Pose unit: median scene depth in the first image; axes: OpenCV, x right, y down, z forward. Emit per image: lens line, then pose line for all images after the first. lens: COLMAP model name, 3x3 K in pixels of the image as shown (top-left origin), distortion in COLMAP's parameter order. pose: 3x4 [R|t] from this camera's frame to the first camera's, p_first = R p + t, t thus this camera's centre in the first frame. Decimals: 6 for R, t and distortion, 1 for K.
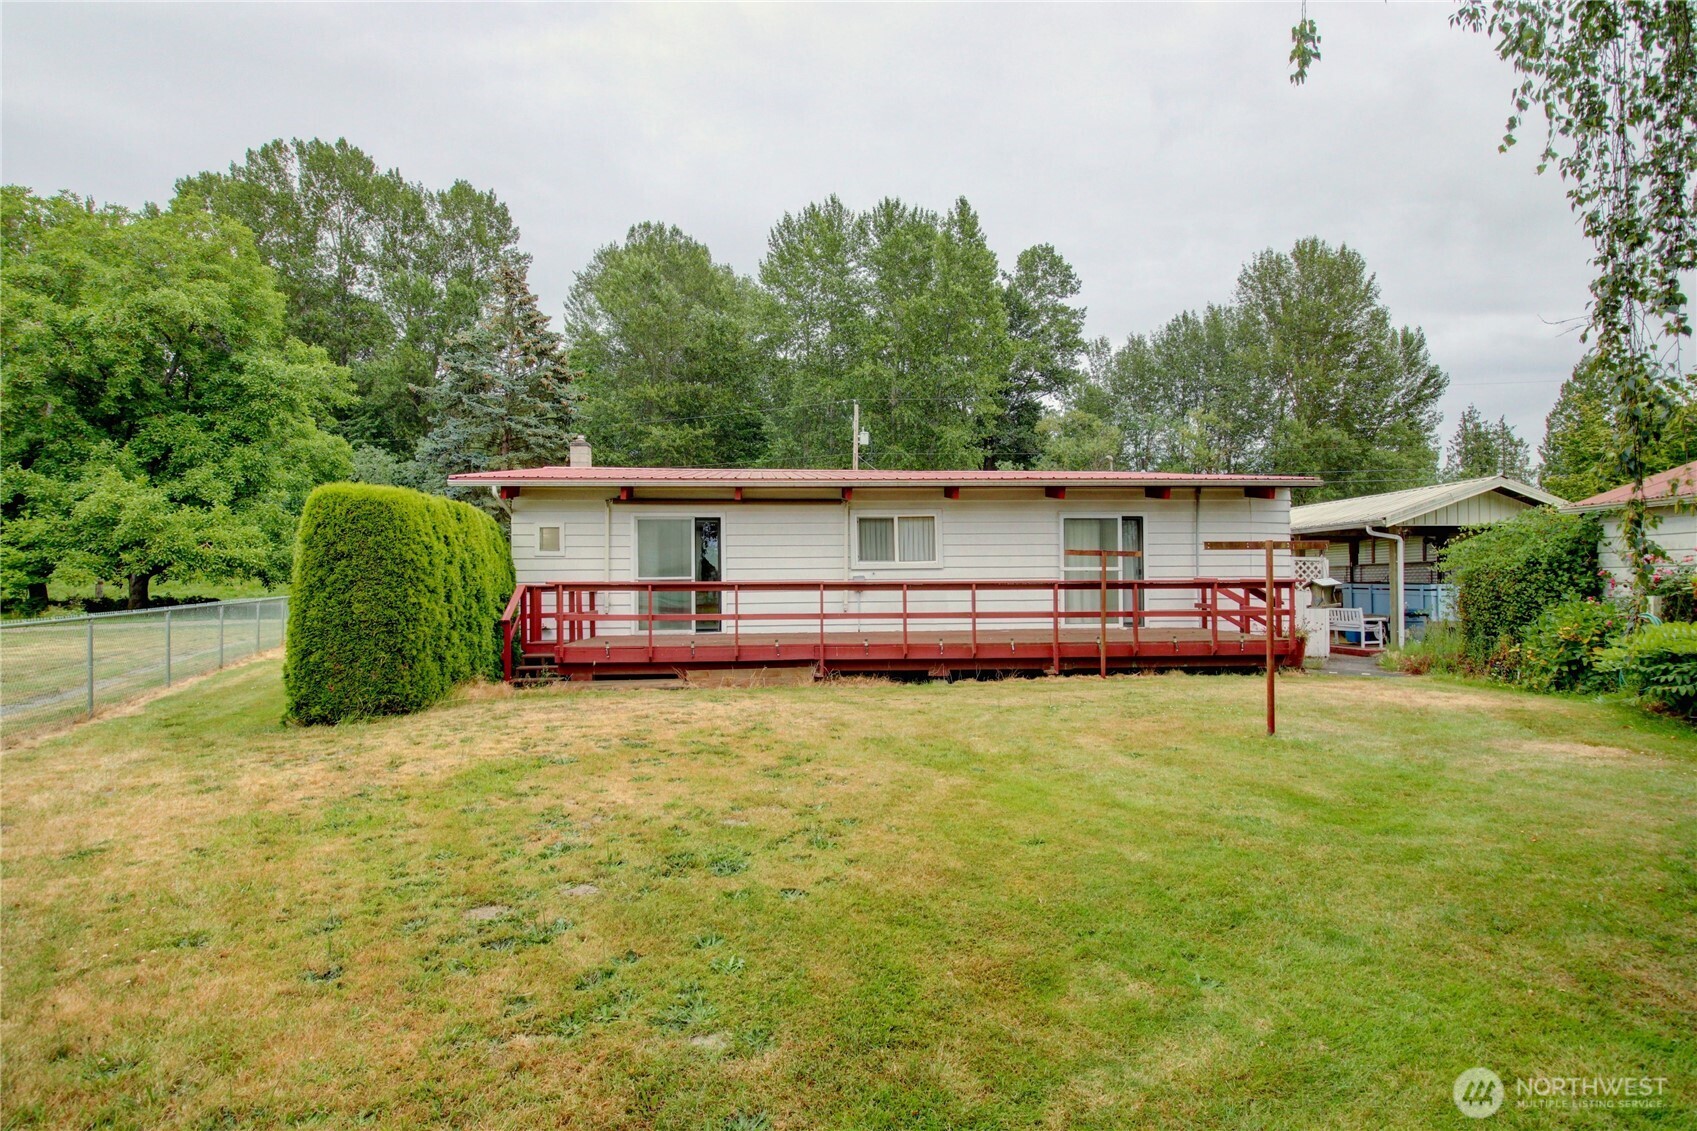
lens RADIAL K [[871.8, 0, 837.4], [0, 871.8, 584.1], [0, 0, 1]] dist [-0.014839, -0.010368]
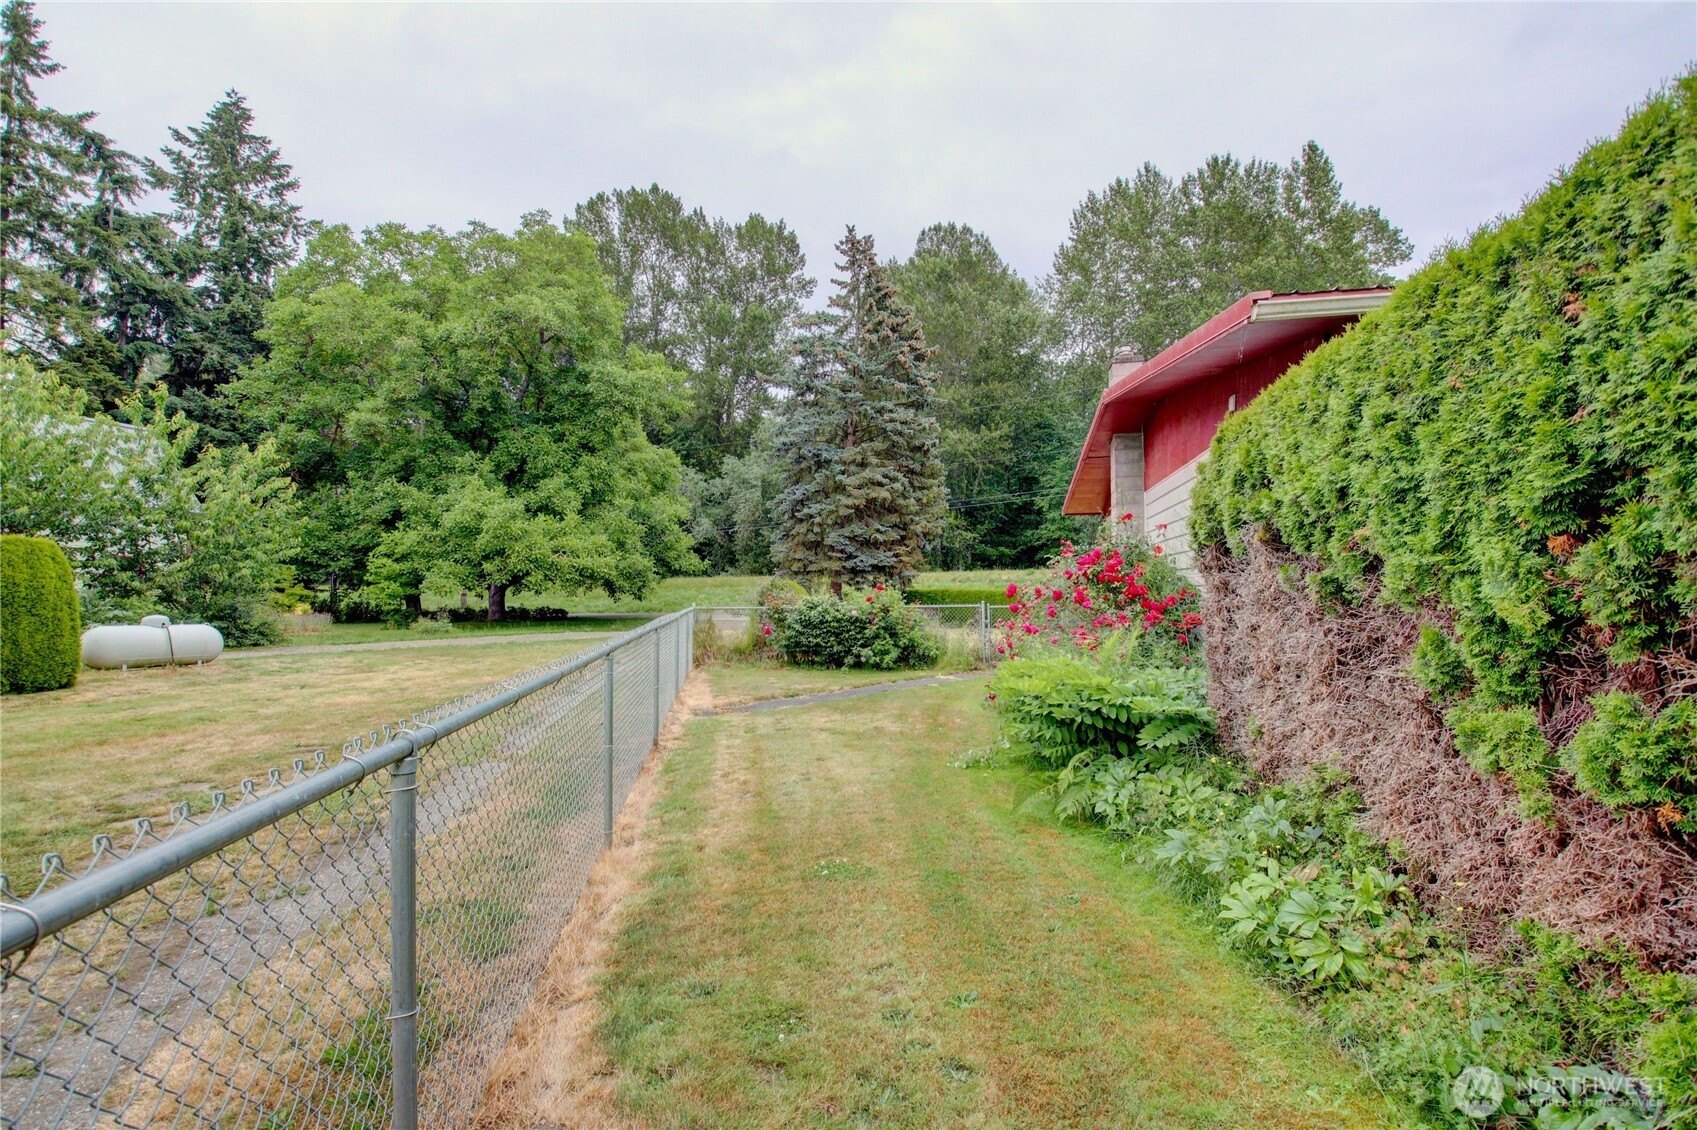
lens RADIAL K [[807.1, 0, 832.1], [0, 807.1, 578.1], [0, 0, 1]] dist [0.016432, -0.027756]
pose [[0.959690, -0.011135, -0.280841, -0.168285], [0.005791, 0.999786, -0.019853, 0.001246], [0.281002, 0.017426, 0.959549, 0.196896]]
